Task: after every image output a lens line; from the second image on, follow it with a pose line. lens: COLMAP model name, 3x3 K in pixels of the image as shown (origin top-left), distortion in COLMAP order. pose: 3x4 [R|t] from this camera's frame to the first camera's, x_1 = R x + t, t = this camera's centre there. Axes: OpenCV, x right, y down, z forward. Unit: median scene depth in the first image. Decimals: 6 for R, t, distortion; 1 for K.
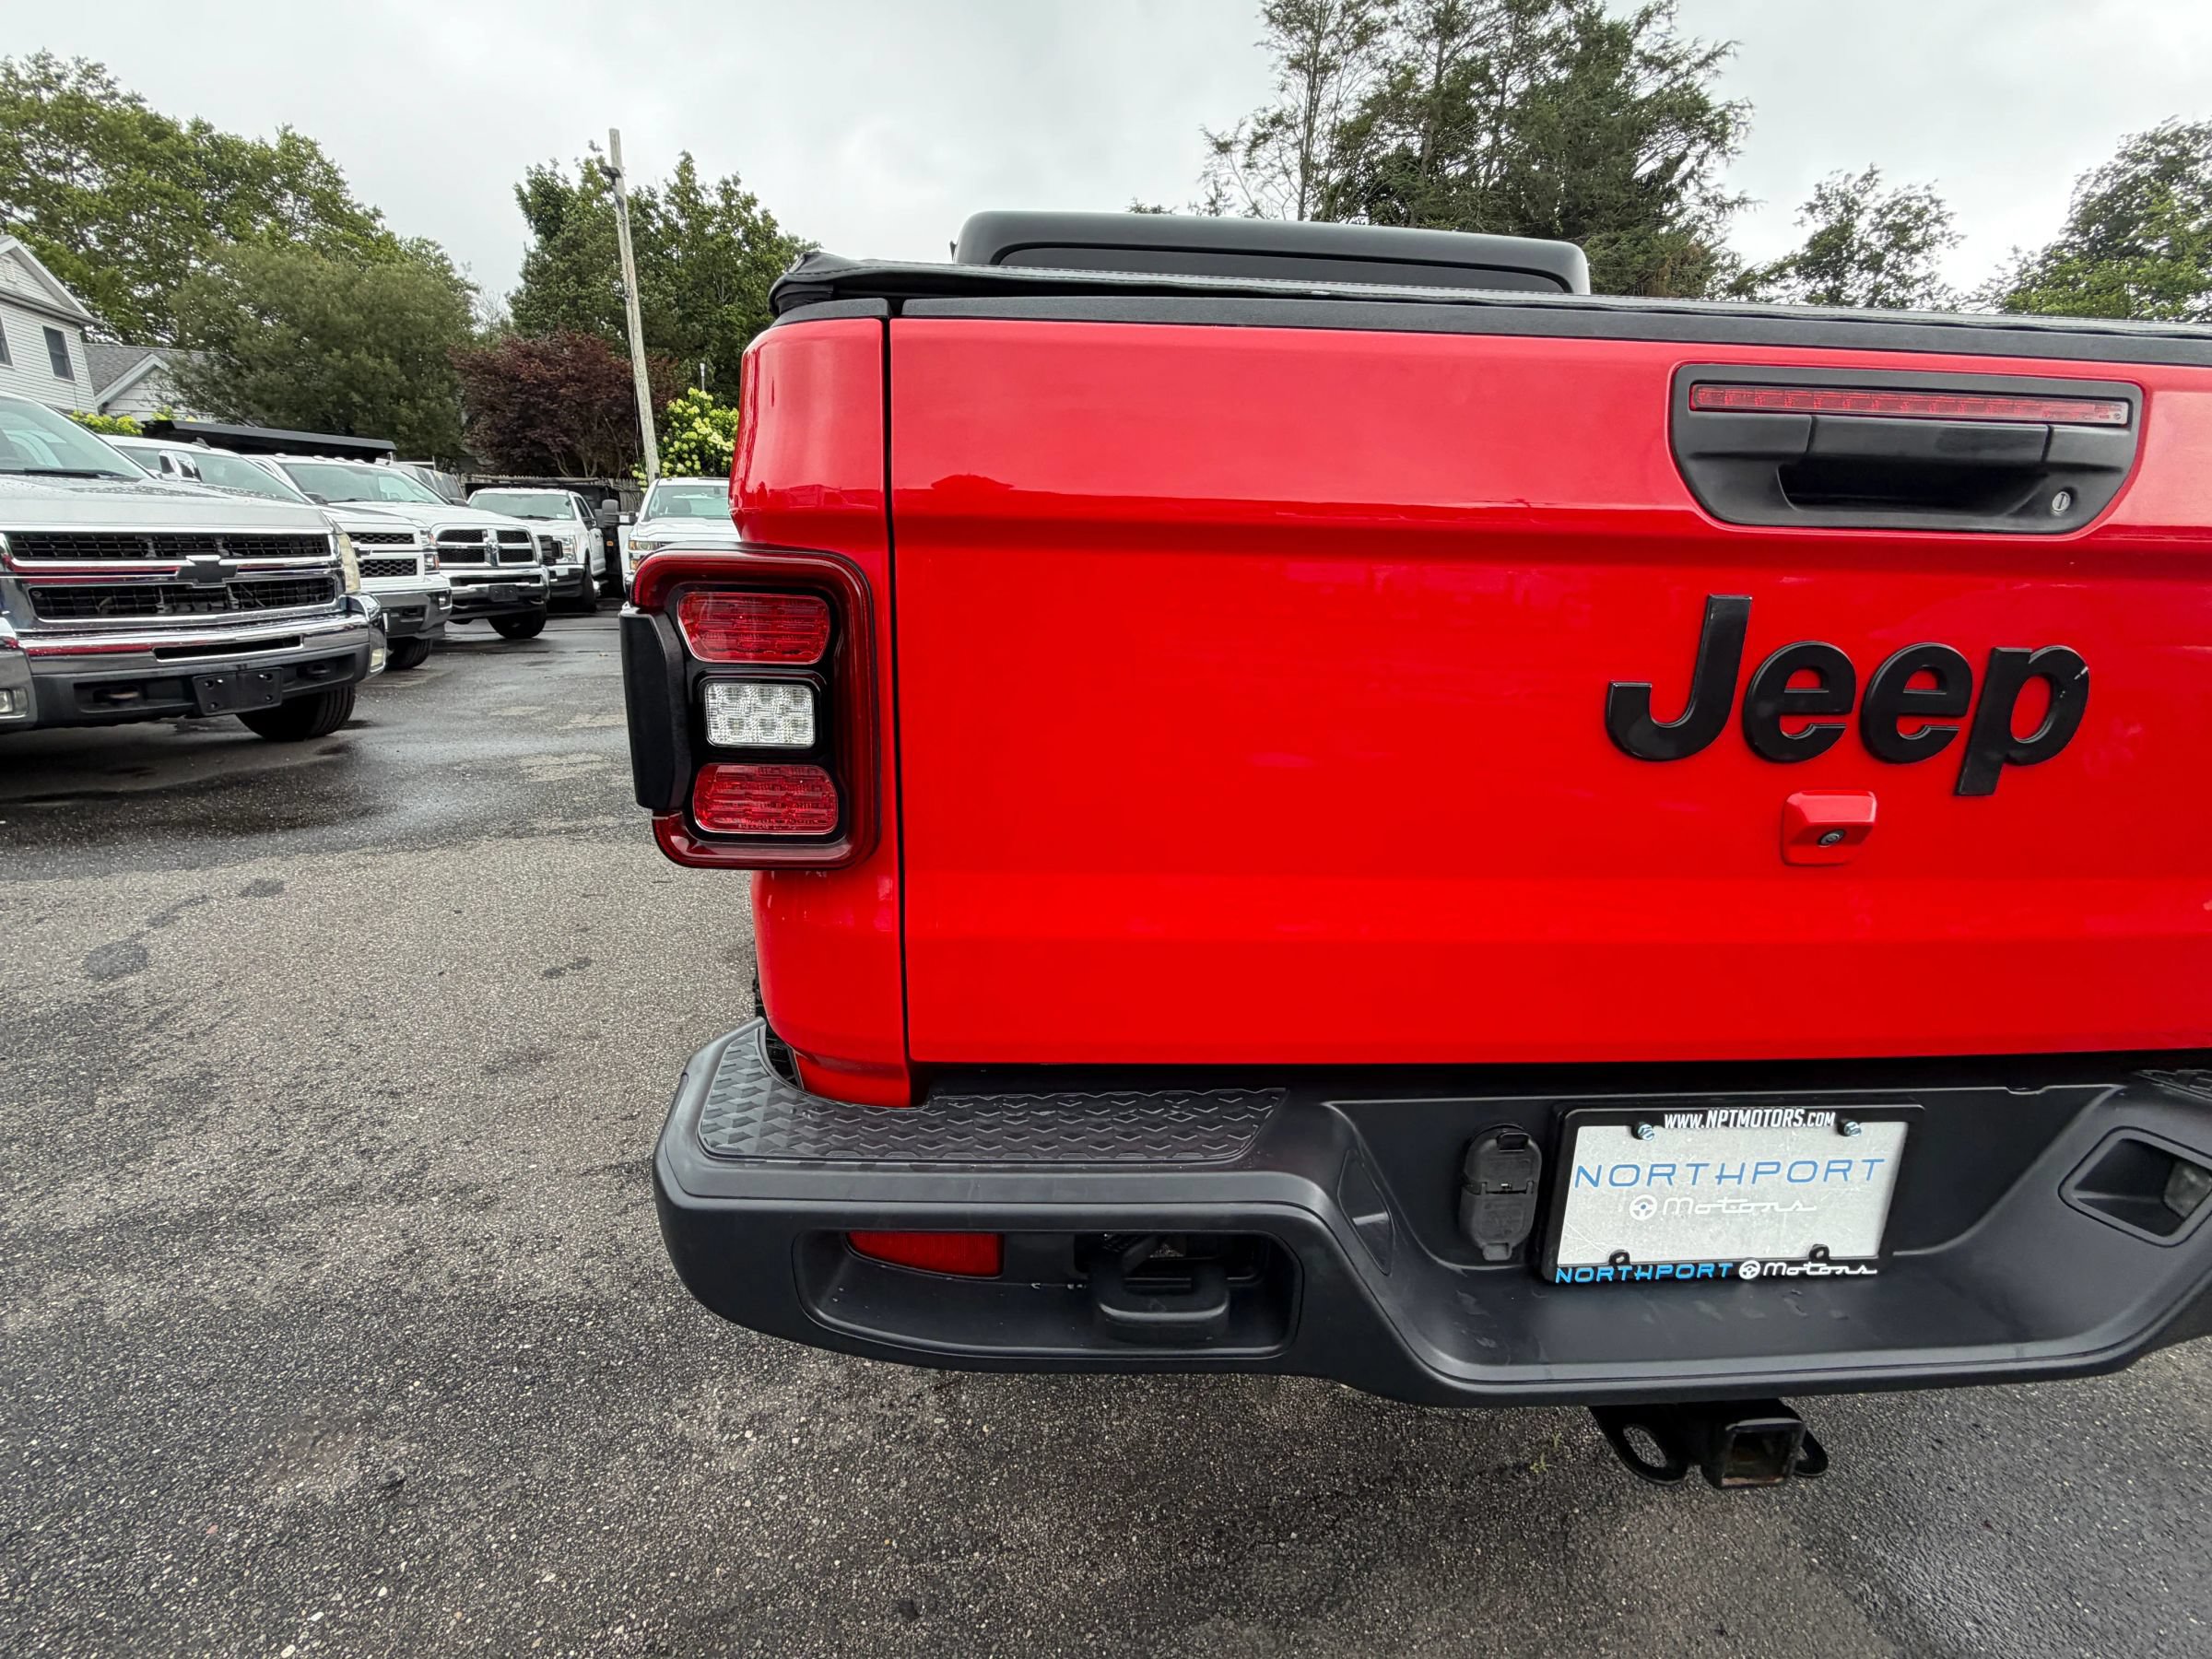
lens RADIAL K [[1004.0, 0, 1098.2], [0, 1004.0, 812.6], [0, 0, 1]] dist [0.001186, -0.000304]
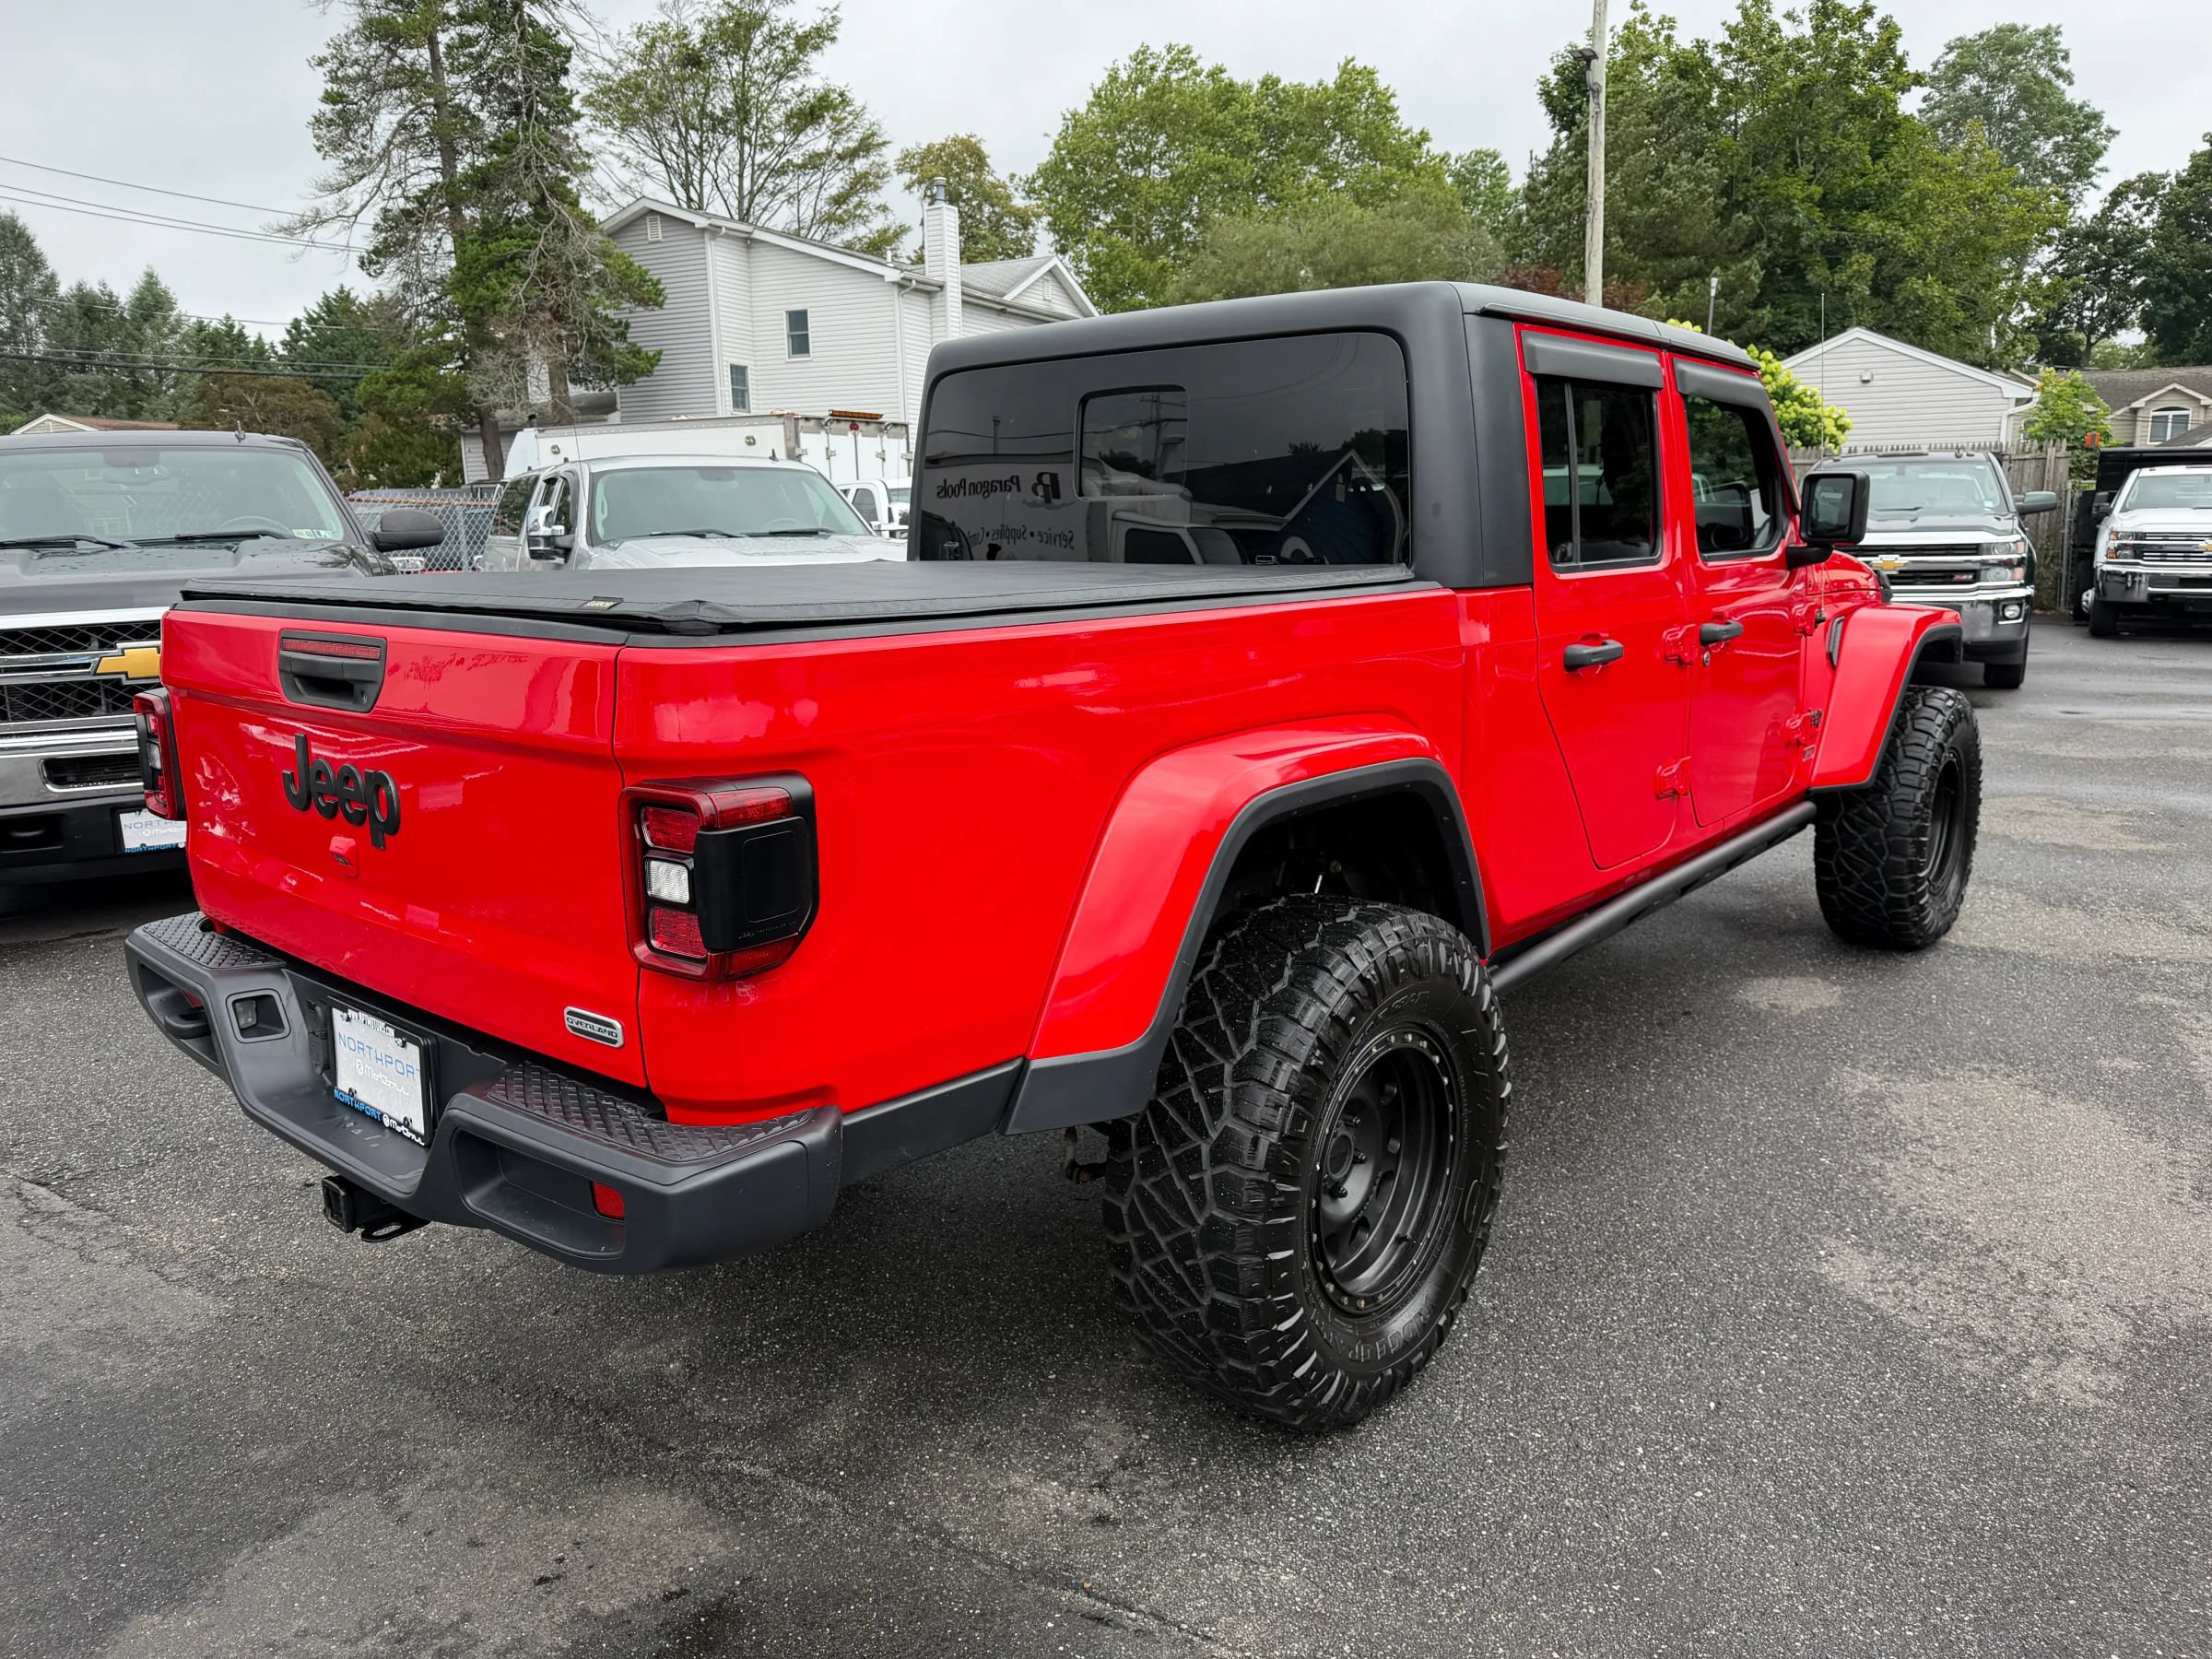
lens RADIAL K [[1549.4, 0, 1092.9], [0, 1549.4, 811.6], [0, 0, 1]] dist [0.030386, -0.041657]
pose [[0.698190, 0.100139, -0.708875, 0.115717], [-0.156190, 0.987623, -0.014319, -0.008166], [0.698667, 0.120716, 0.705189, -0.001976]]
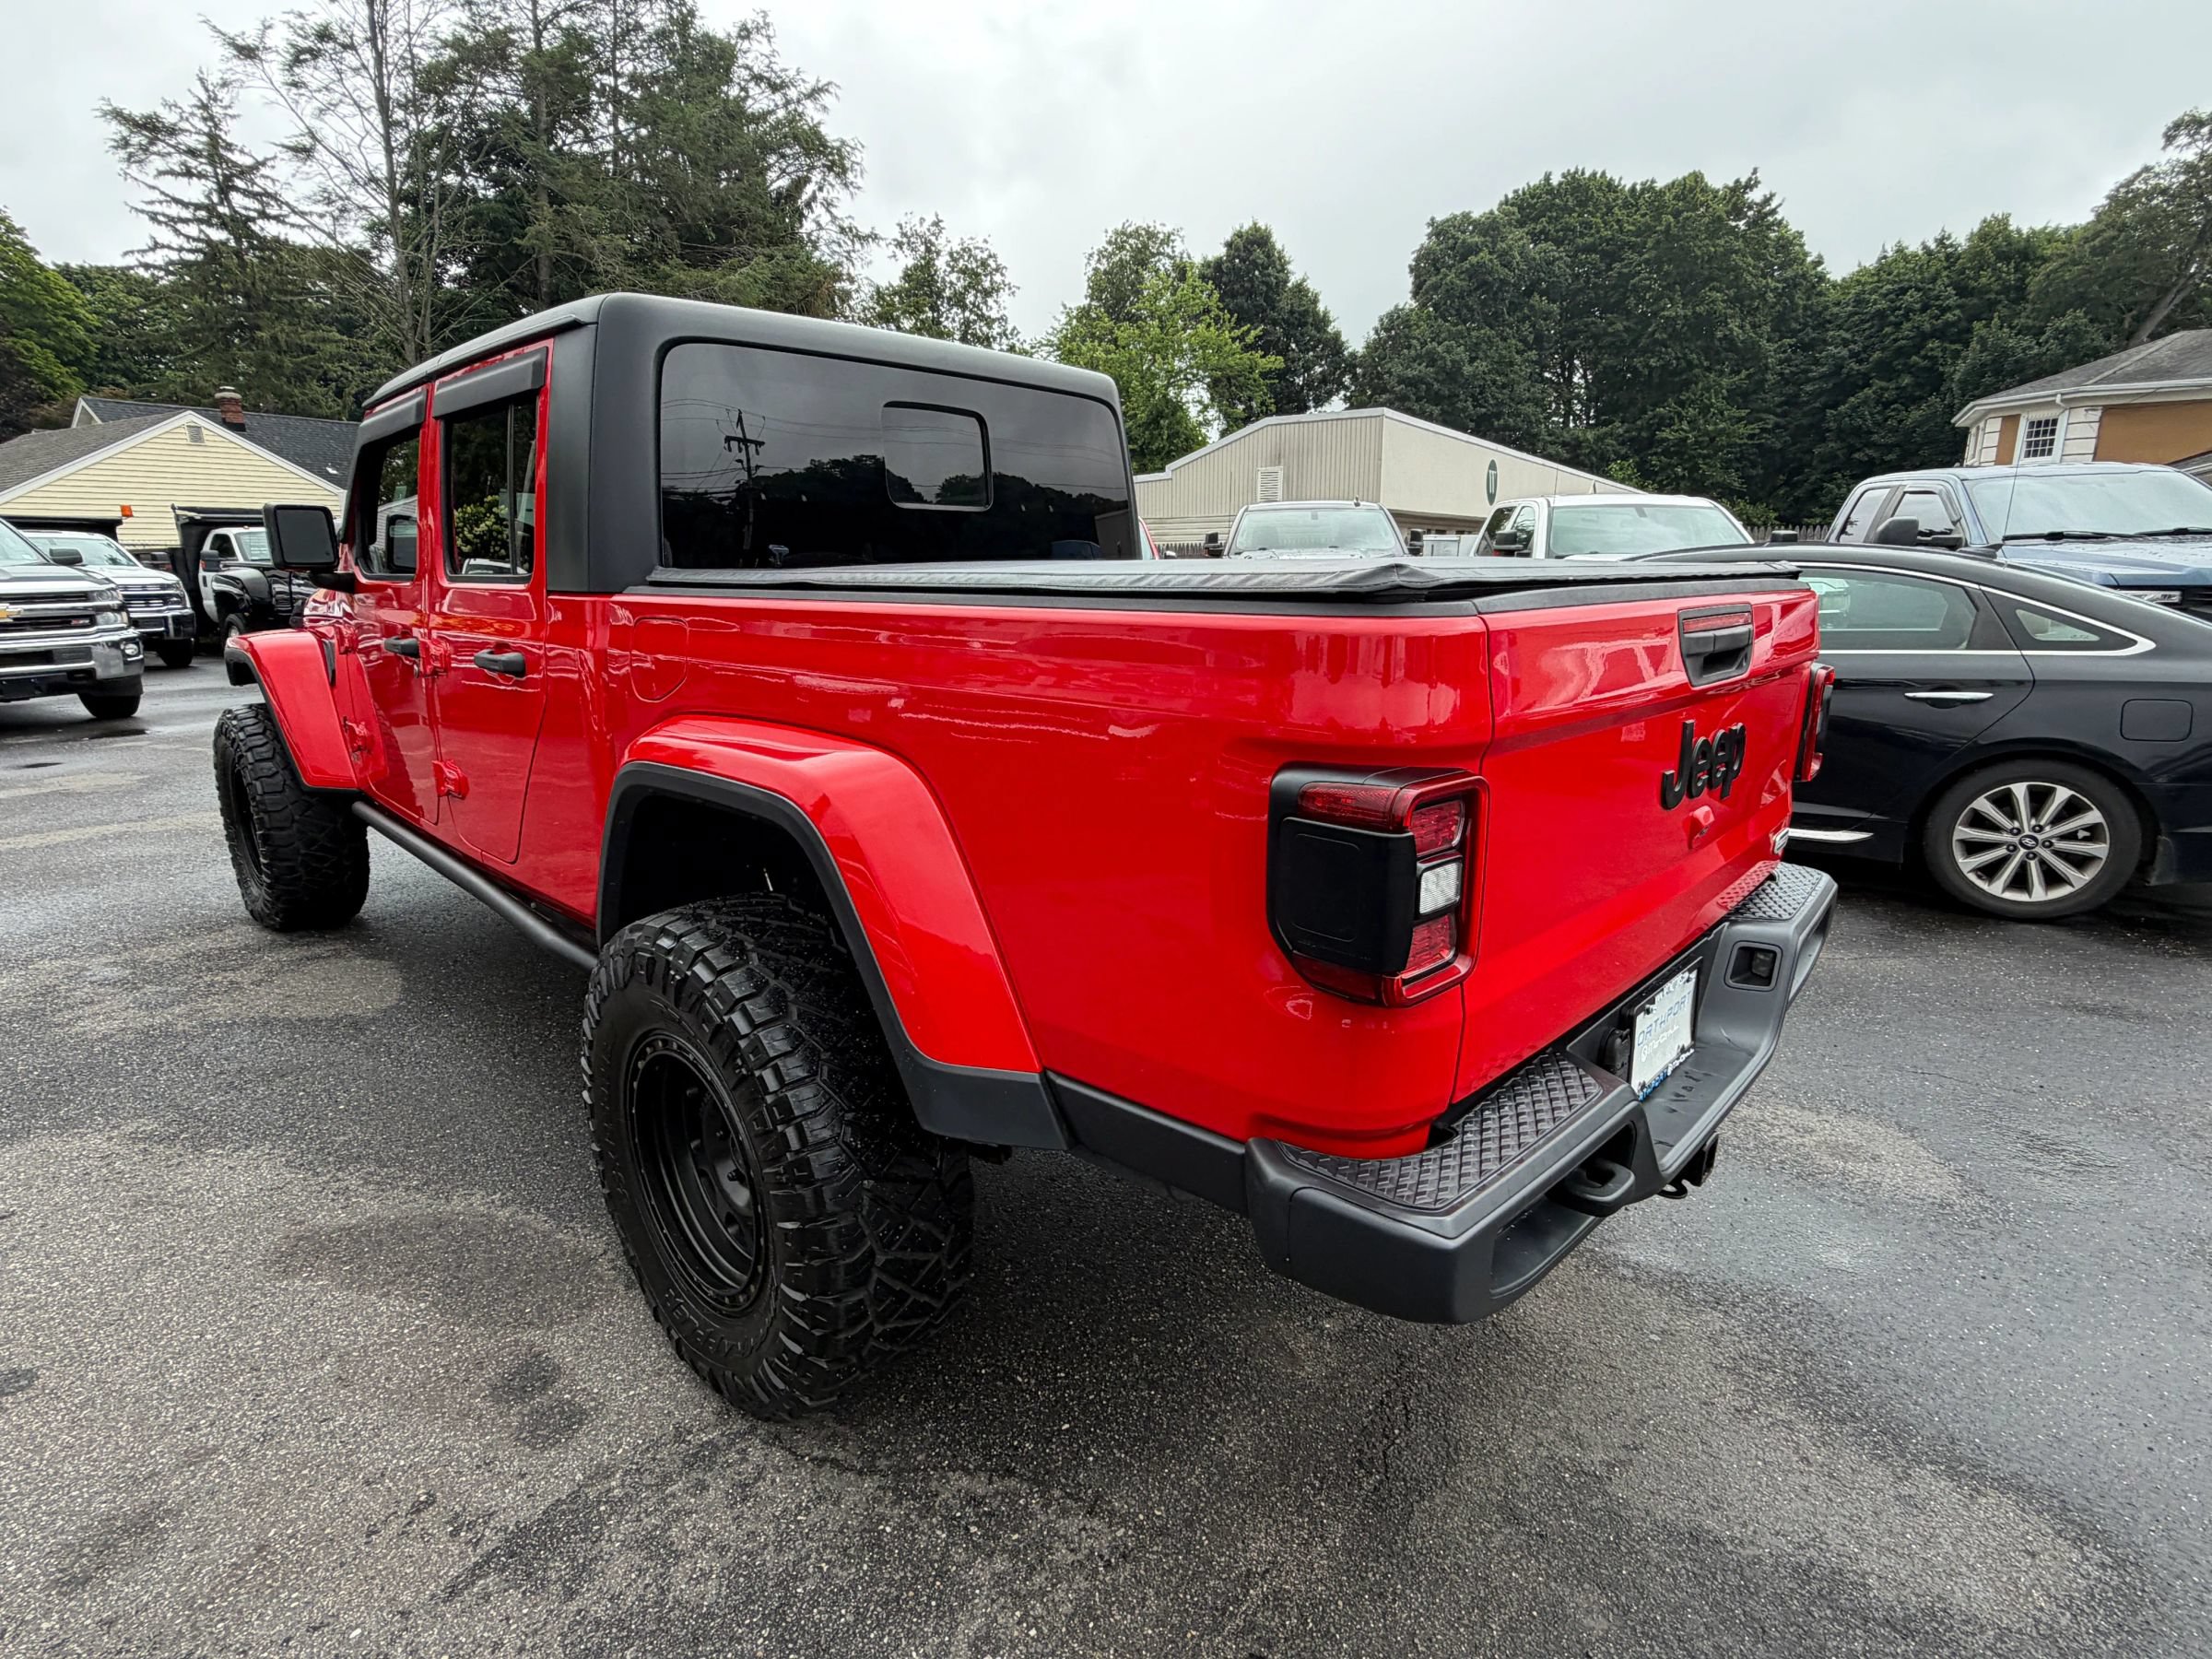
lens RADIAL K [[1116.1, 0, 1096.0], [0, 1116.1, 816.6], [0, 0, 1]] dist [0.000448, -0.001295]
pose [[0.744739, -0.174376, 0.644171, -0.045927], [0.192793, 0.980319, 0.042479, -0.009993], [-0.638901, 0.092556, 0.763701, 0.004046]]
